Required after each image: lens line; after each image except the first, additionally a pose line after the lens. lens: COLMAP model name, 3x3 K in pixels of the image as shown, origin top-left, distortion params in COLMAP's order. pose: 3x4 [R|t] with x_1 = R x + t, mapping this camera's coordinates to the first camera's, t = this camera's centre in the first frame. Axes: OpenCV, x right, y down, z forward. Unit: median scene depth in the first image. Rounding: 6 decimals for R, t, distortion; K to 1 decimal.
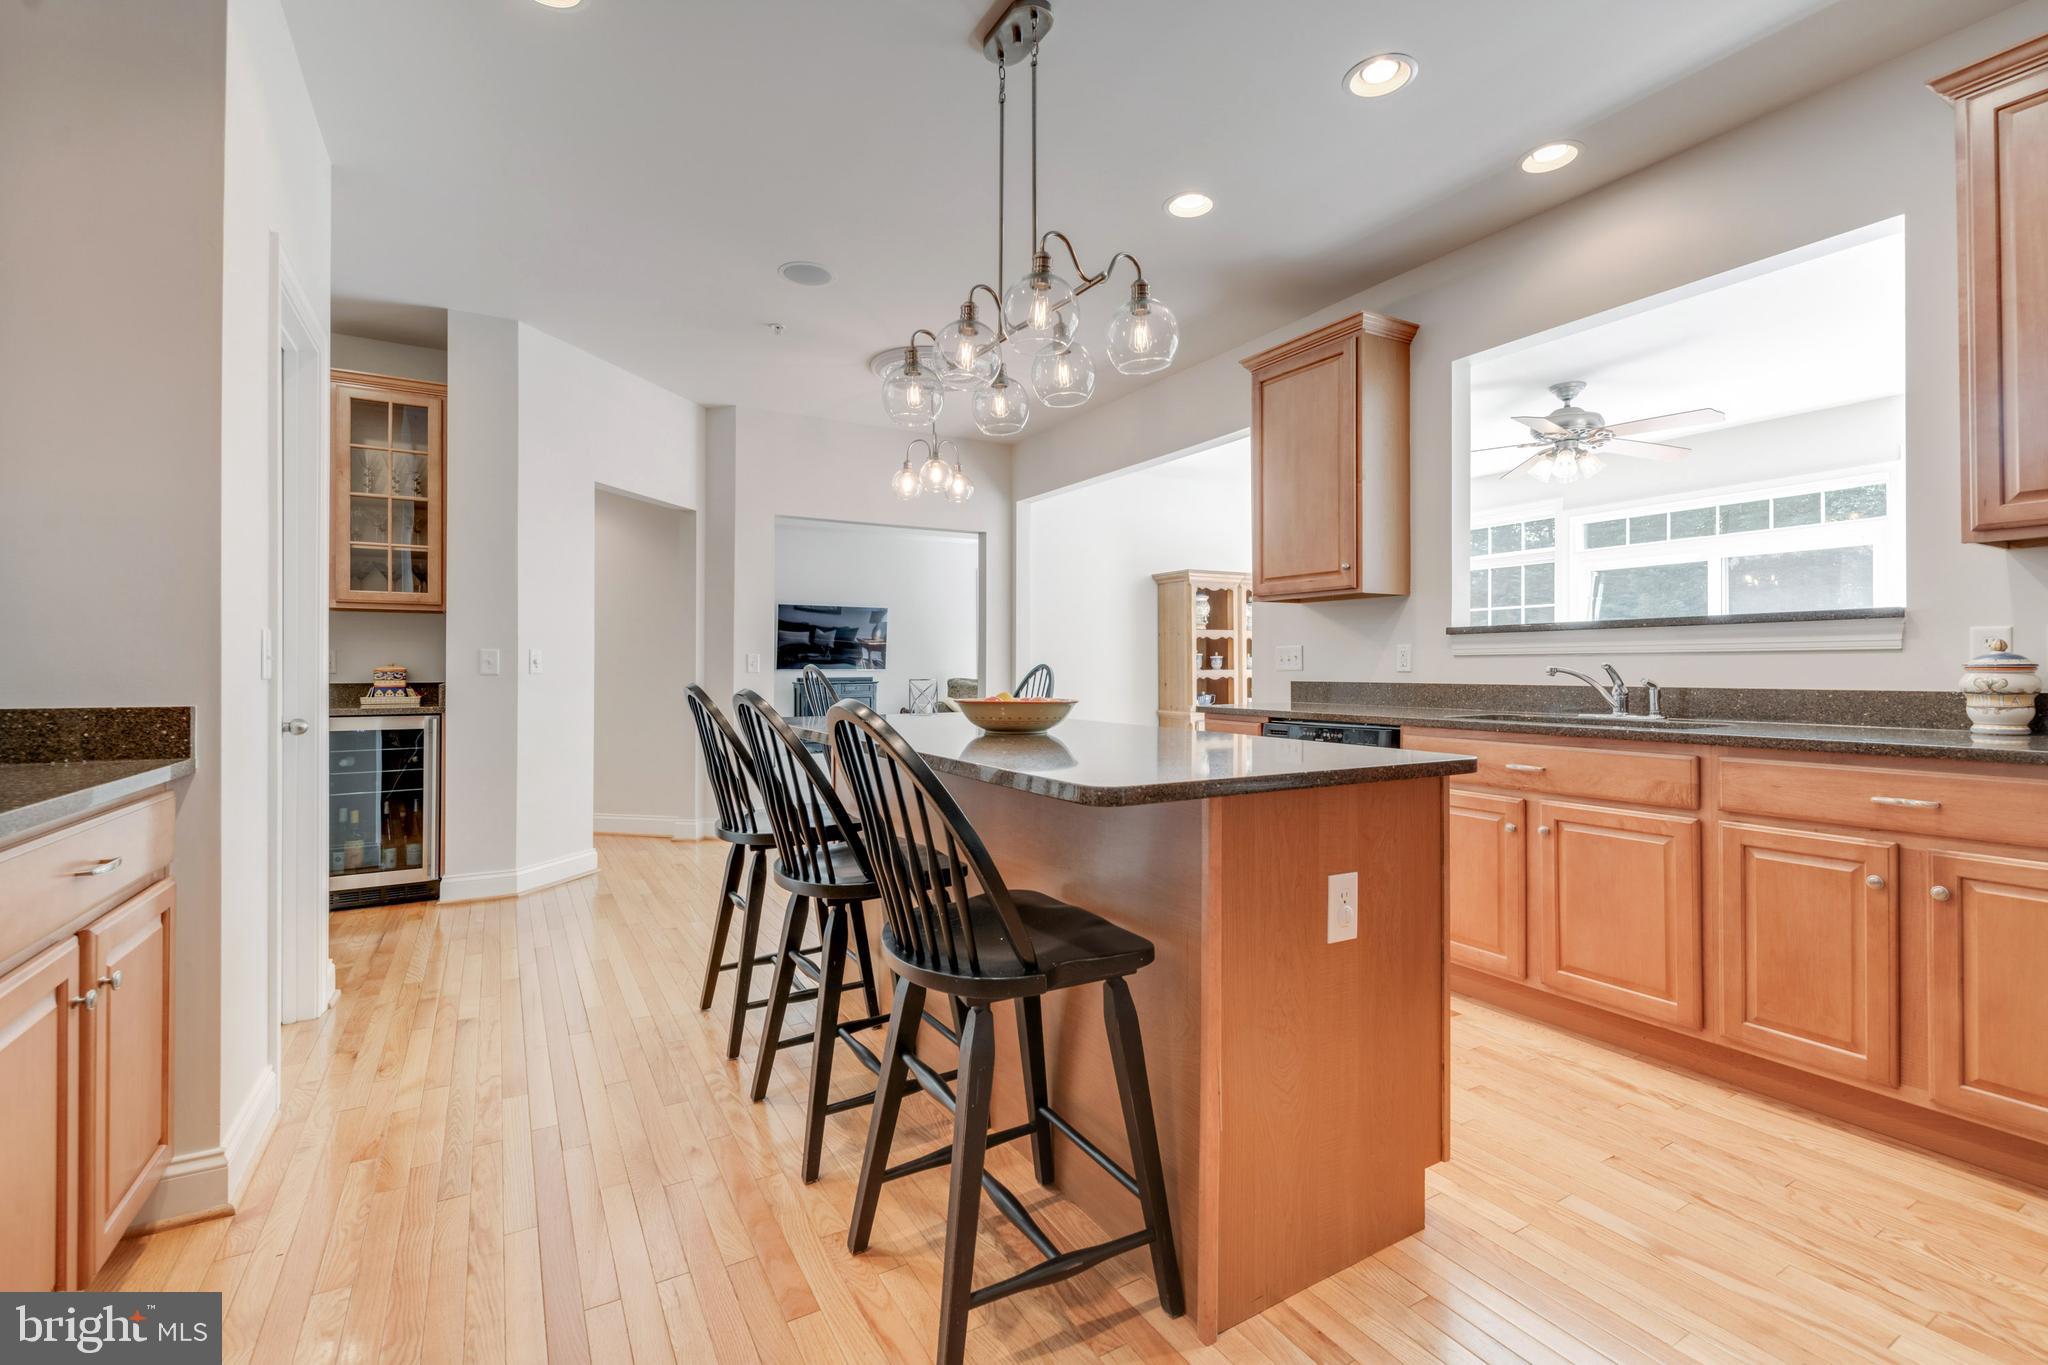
lens RADIAL K [[913.0, 0, 1028.8], [0, 913.0, 673.0], [0, 0, 1]] dist [-0.014949, -0.005795]
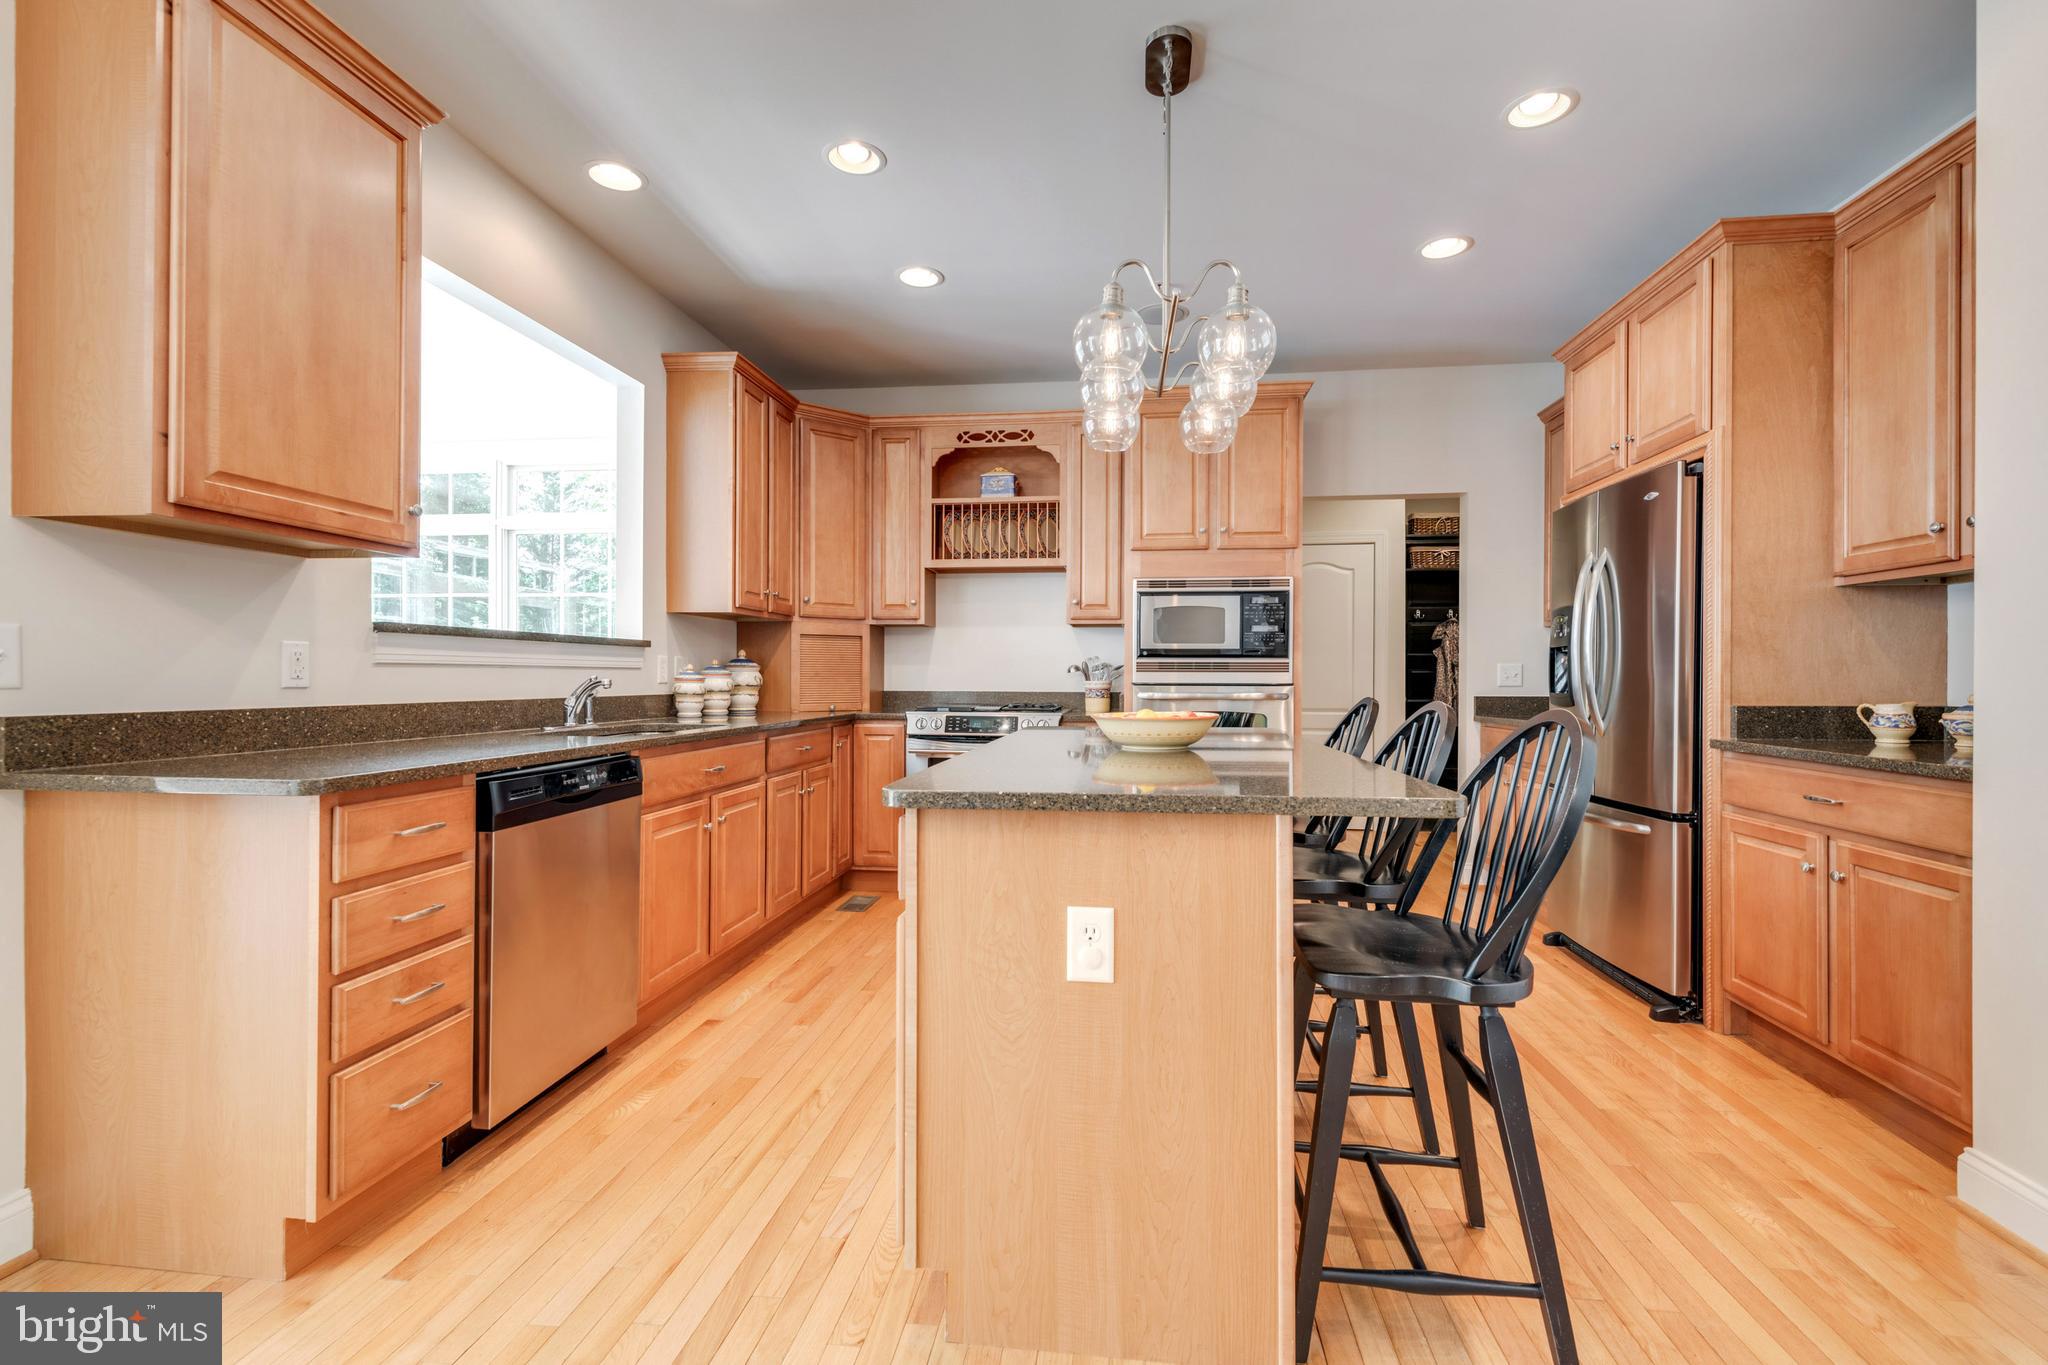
lens RADIAL K [[913.0, 0, 1028.8], [0, 913.0, 673.0], [0, 0, 1]] dist [-0.014949, -0.005795]
pose [[-0.806839, 0.001304, 0.590771, -0.309307], [0.003050, 0.999993, 0.001959, -0.010877], [-0.590764, 0.003382, -0.806837, 1.201015]]
